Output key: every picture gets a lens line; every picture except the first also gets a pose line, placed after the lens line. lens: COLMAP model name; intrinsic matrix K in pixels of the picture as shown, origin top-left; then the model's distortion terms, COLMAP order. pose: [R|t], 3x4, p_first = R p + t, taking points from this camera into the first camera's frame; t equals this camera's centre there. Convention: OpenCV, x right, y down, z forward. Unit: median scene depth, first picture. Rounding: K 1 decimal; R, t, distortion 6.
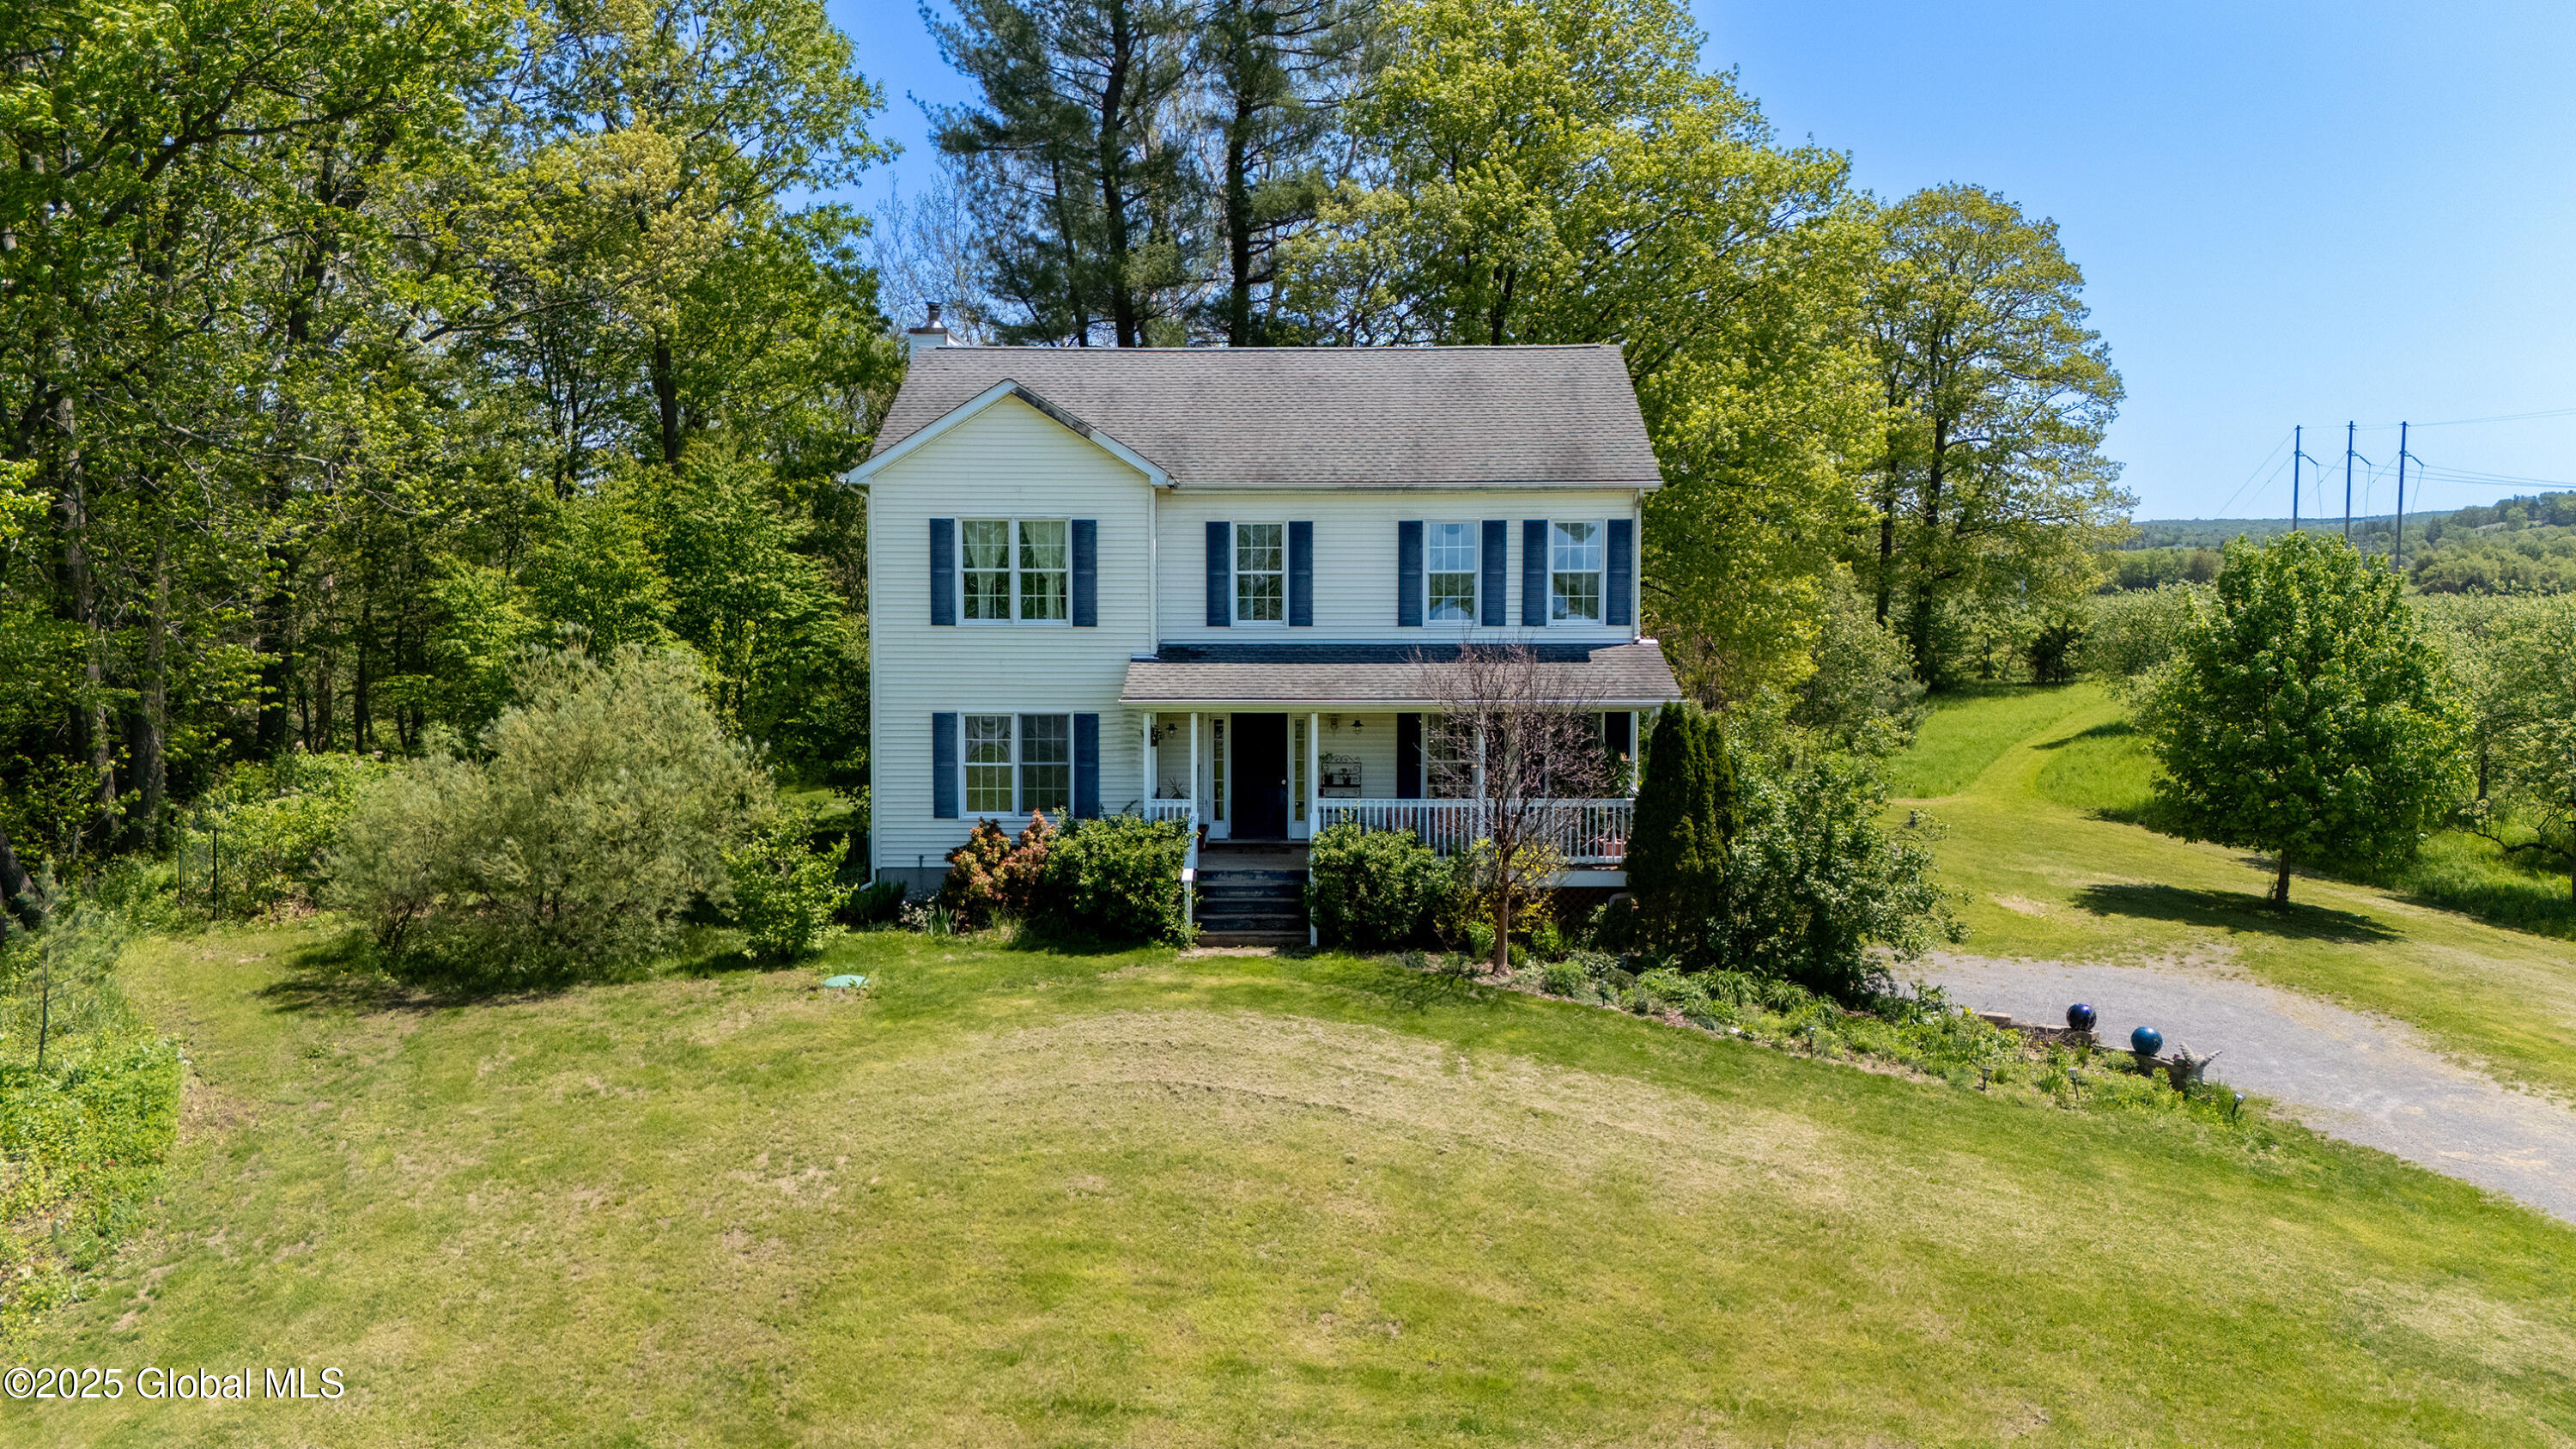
lens RADIAL K [[1883.2, 0, 1281.2], [0, 1883.2, 721.8], [0, 0, 1]] dist [0.084294, -0.085609]
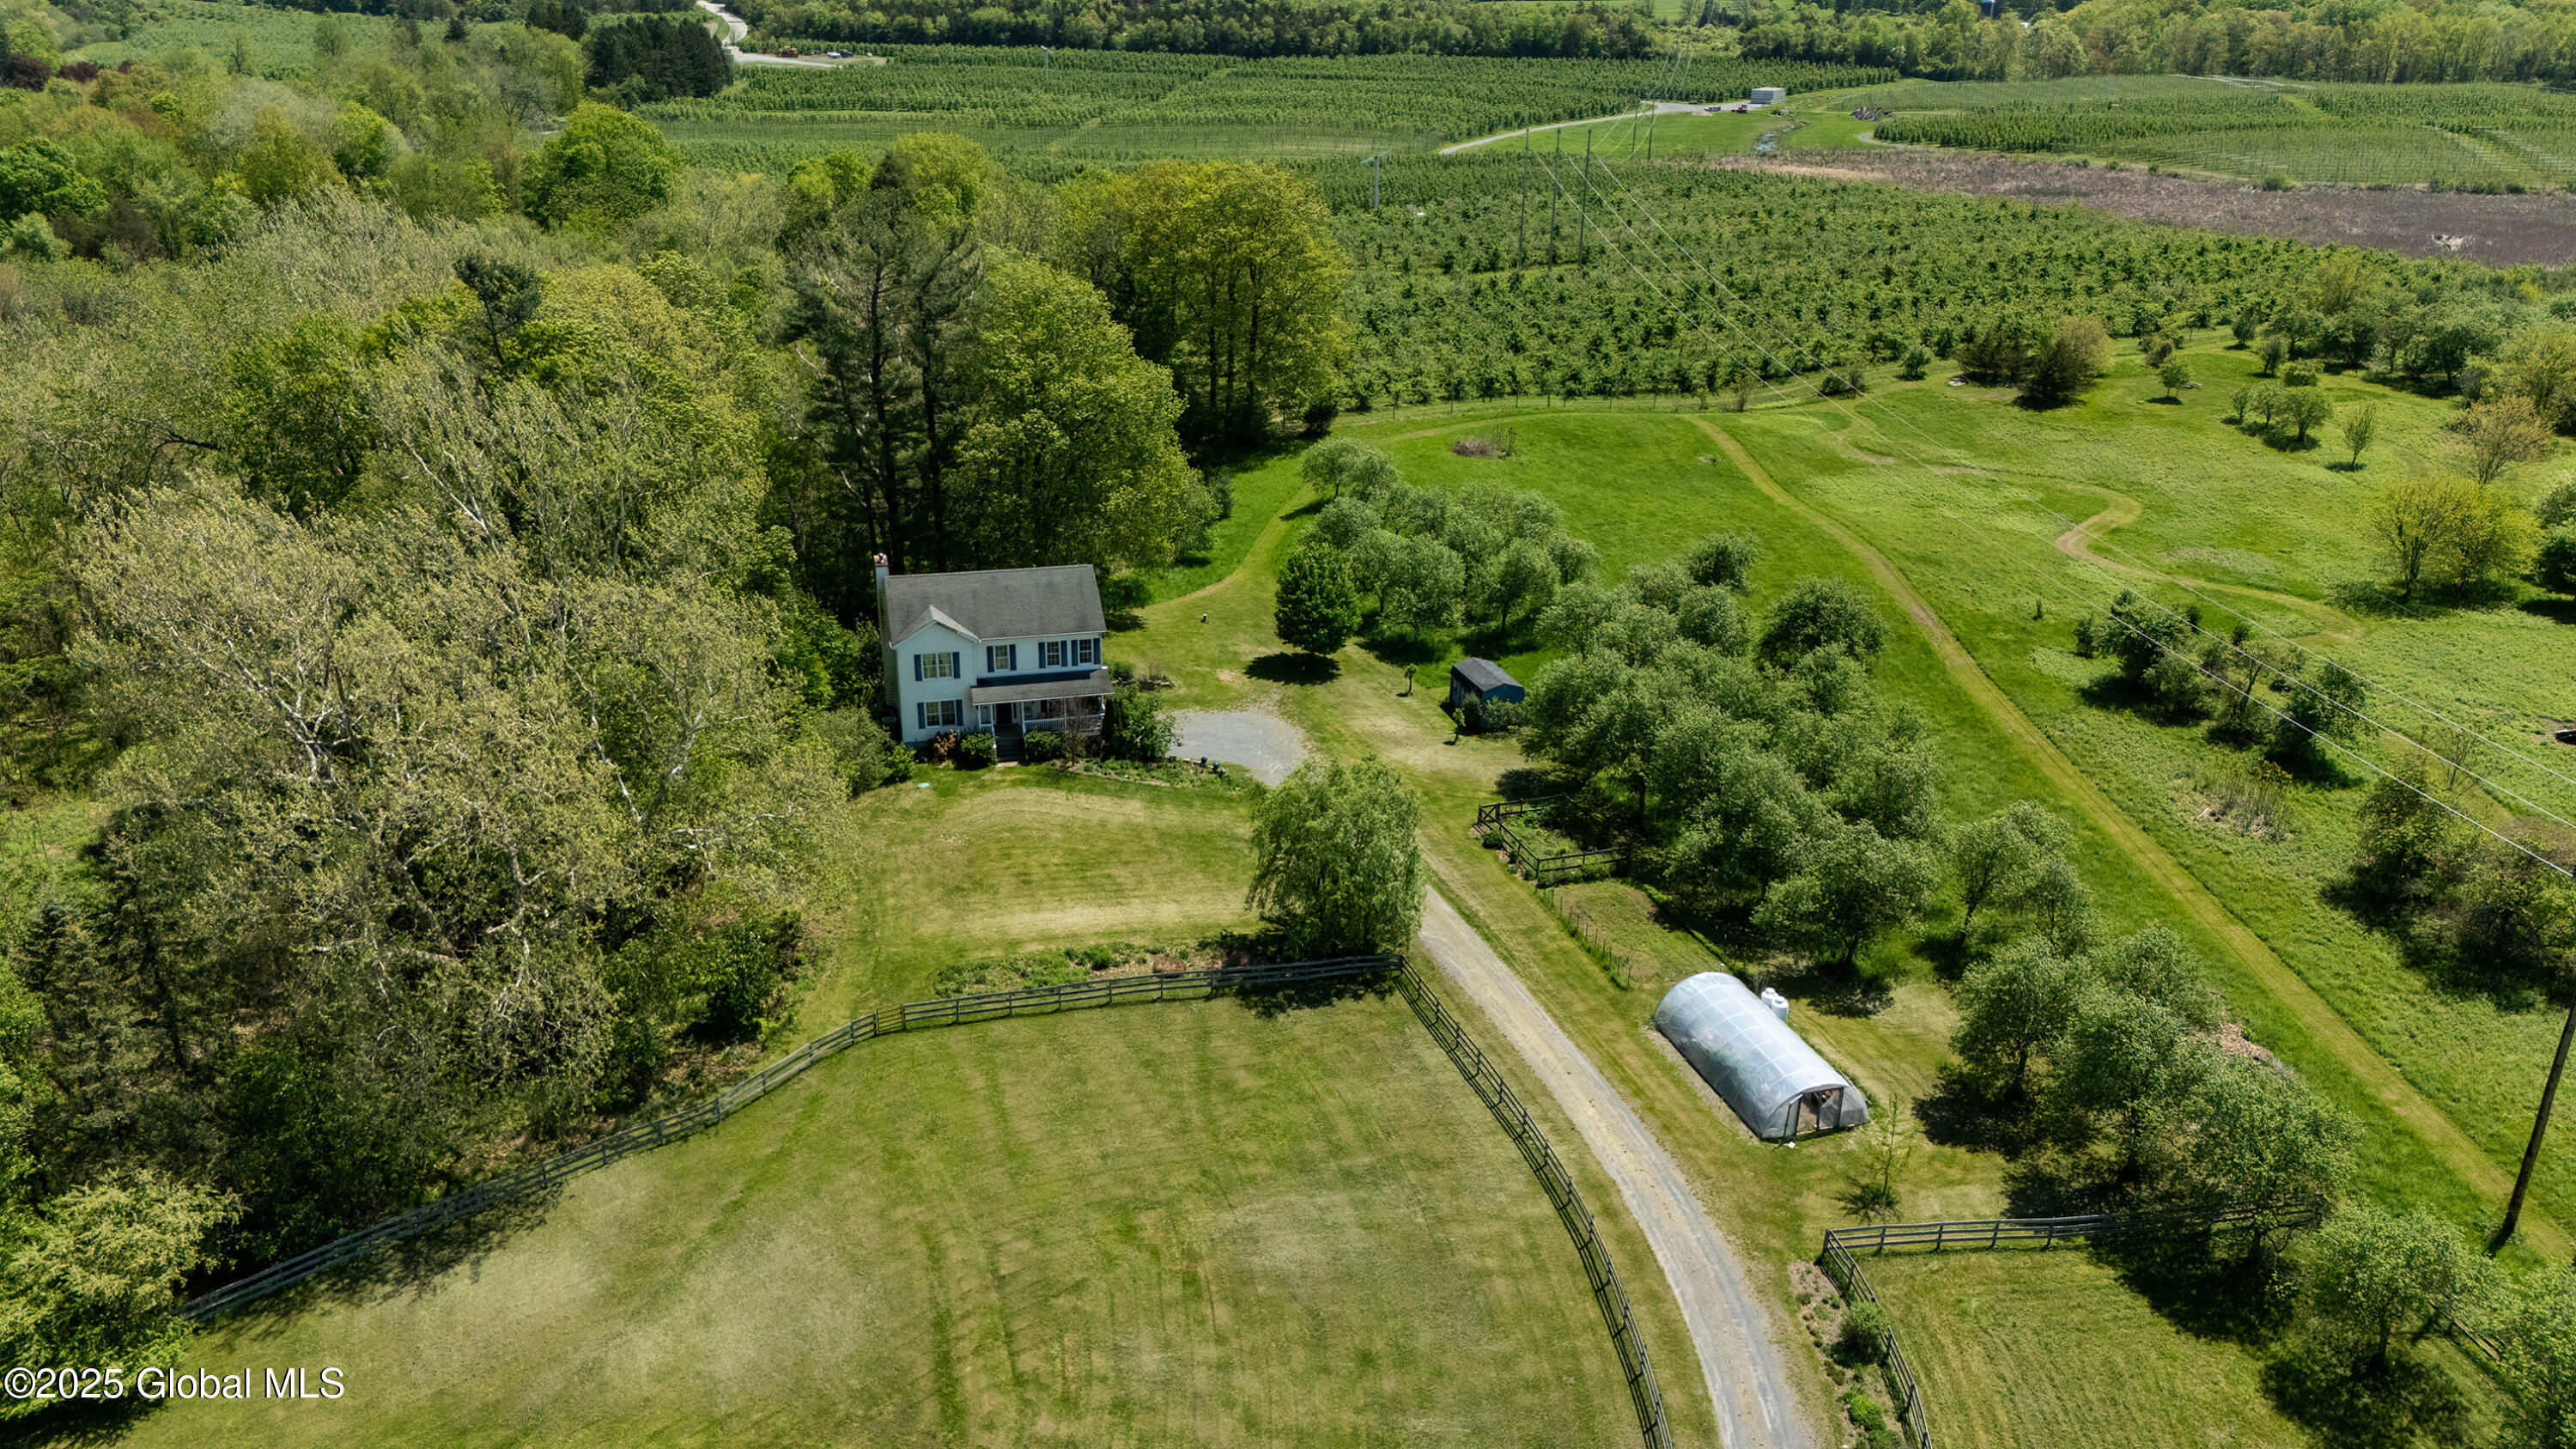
lens RADIAL K [[1872.2, 0, 1280.5], [0, 1872.2, 729.8], [0, 0, 1]] dist [0.087507, -0.080613]
pose [[0.961495, -0.094629, 0.258015, -0.471167], [0.007542, 0.947581, 0.319428, -1.173699], [-0.274717, -0.305183, 0.911808, -2.699595]]
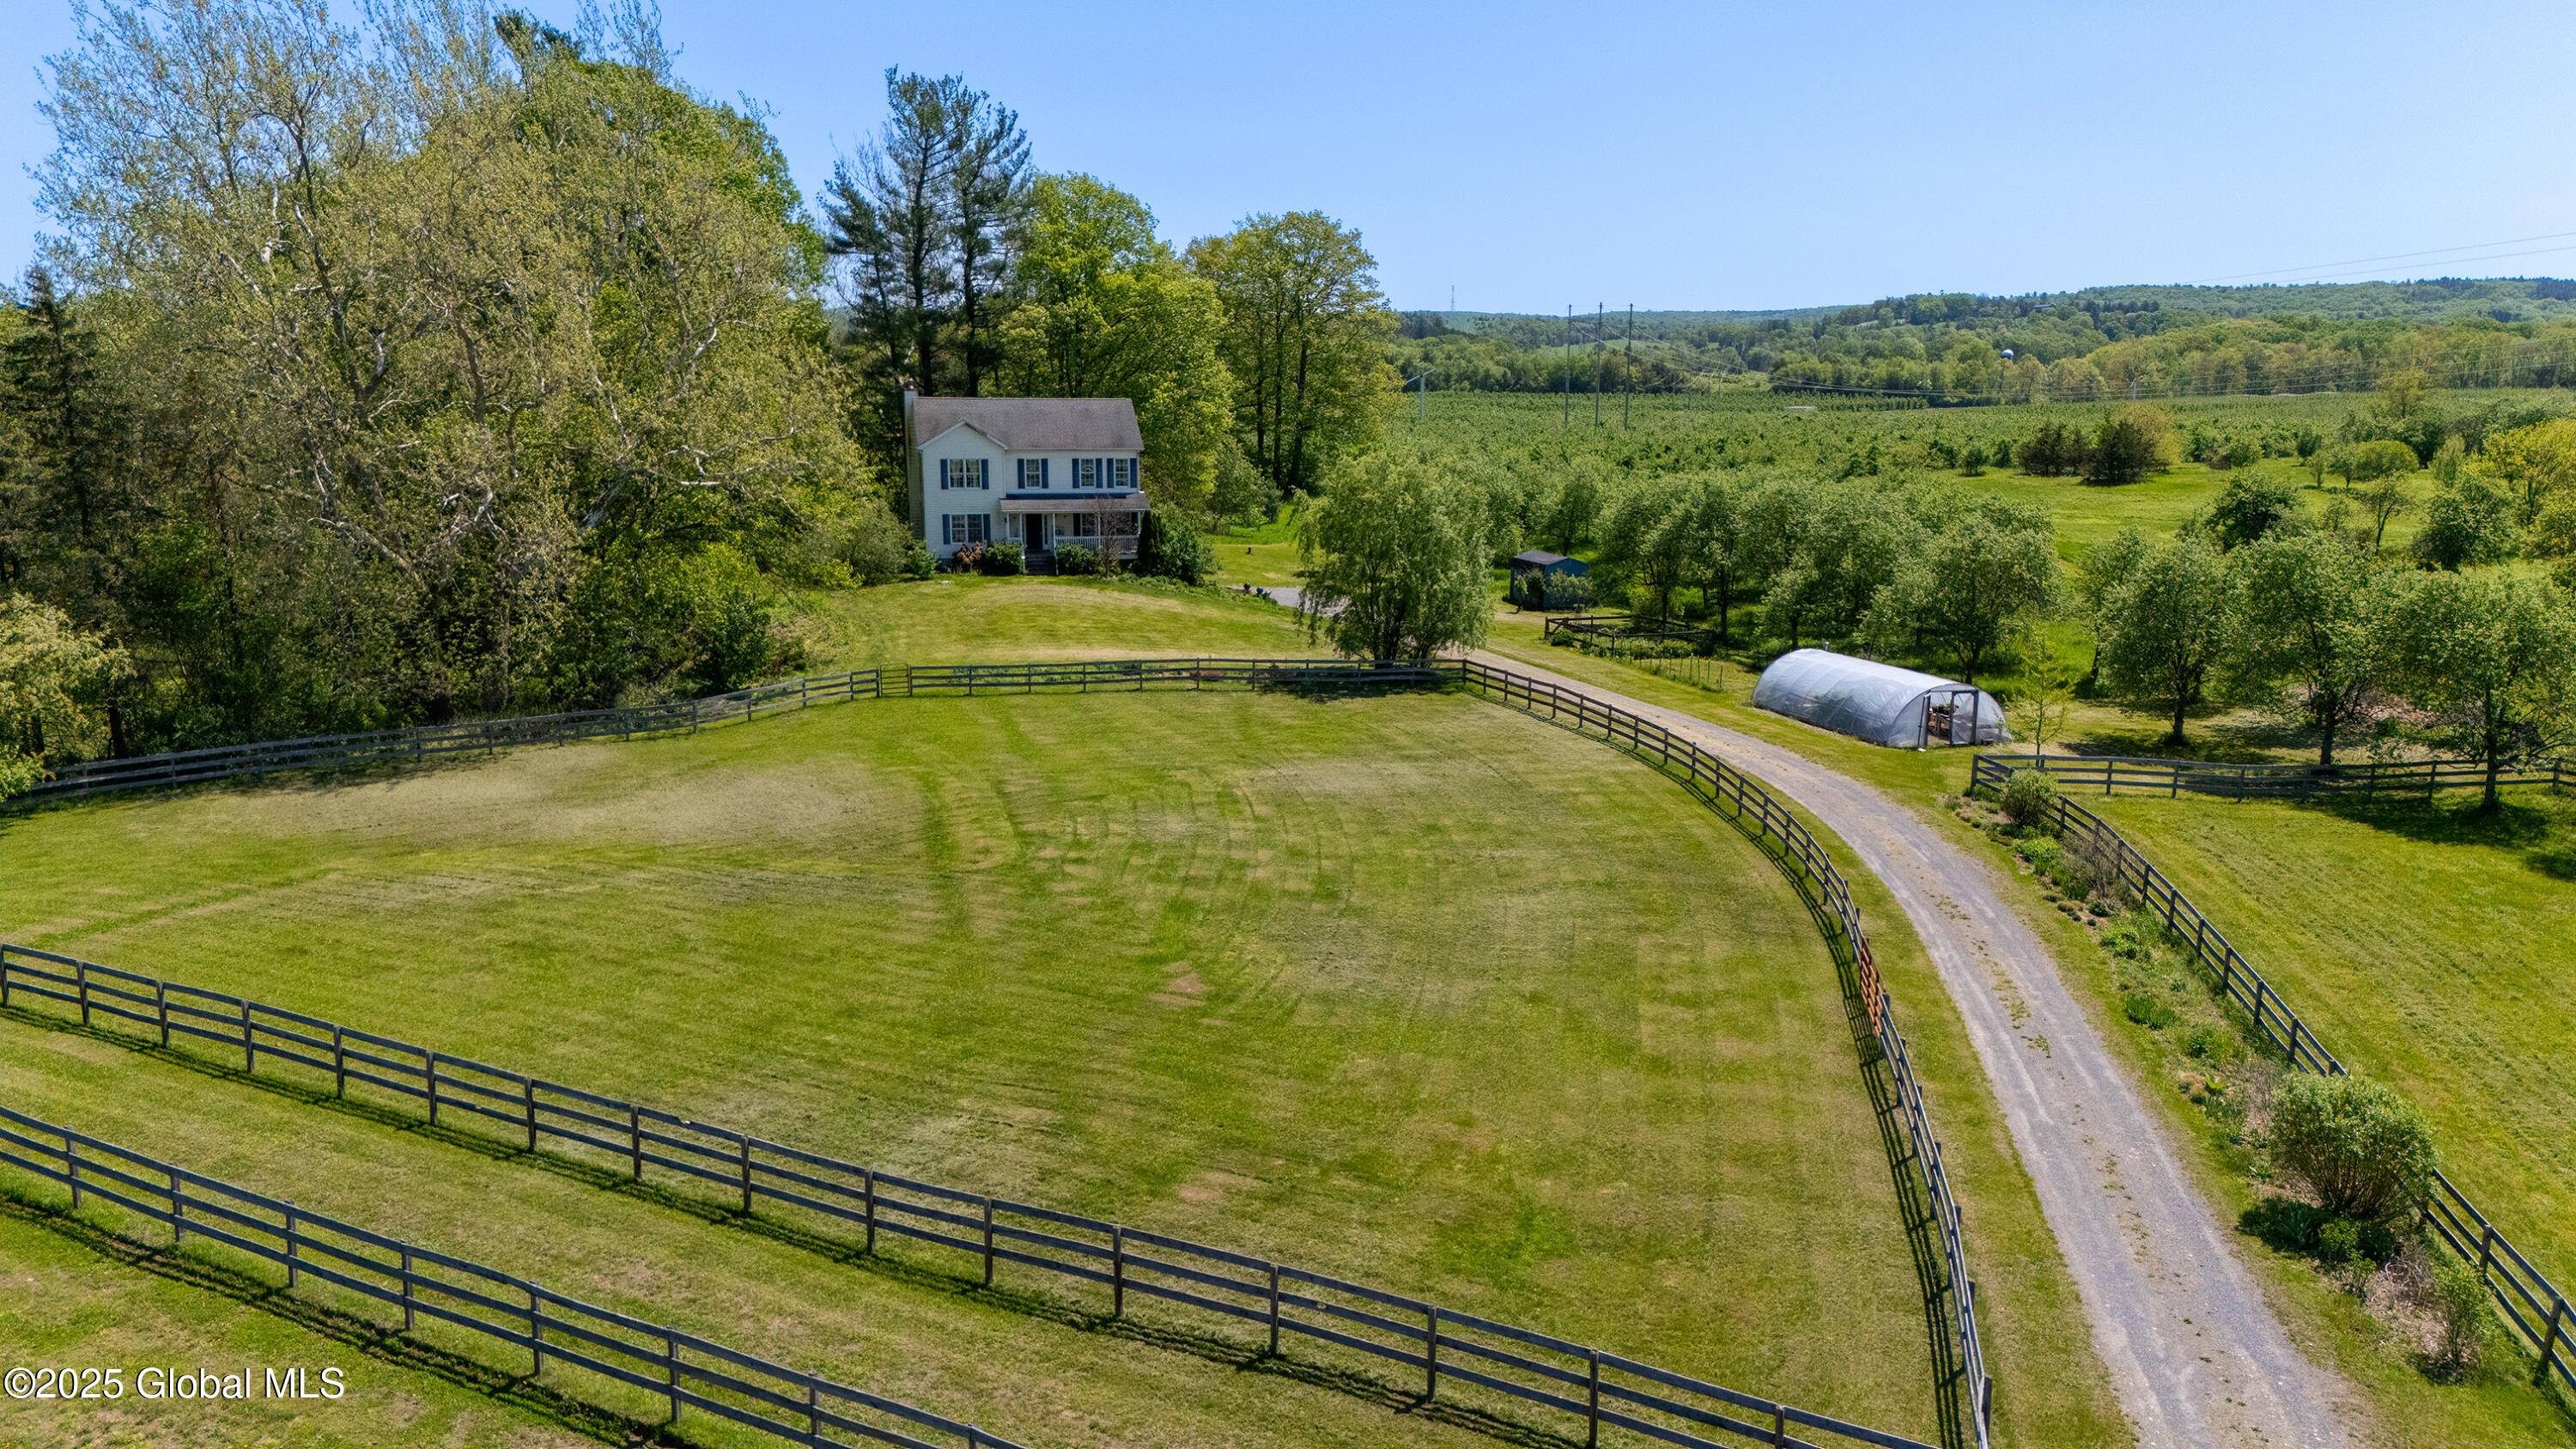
lens RADIAL K [[1883.2, 0, 1281.2], [0, 1883.2, 721.8], [0, 0, 1]] dist [0.084294, -0.085609]
pose [[0.967941, -0.043293, 0.247419, -0.474300], [0.015112, 0.993287, 0.114683, -0.015728], [-0.250723, -0.107267, 0.962097, -2.670121]]
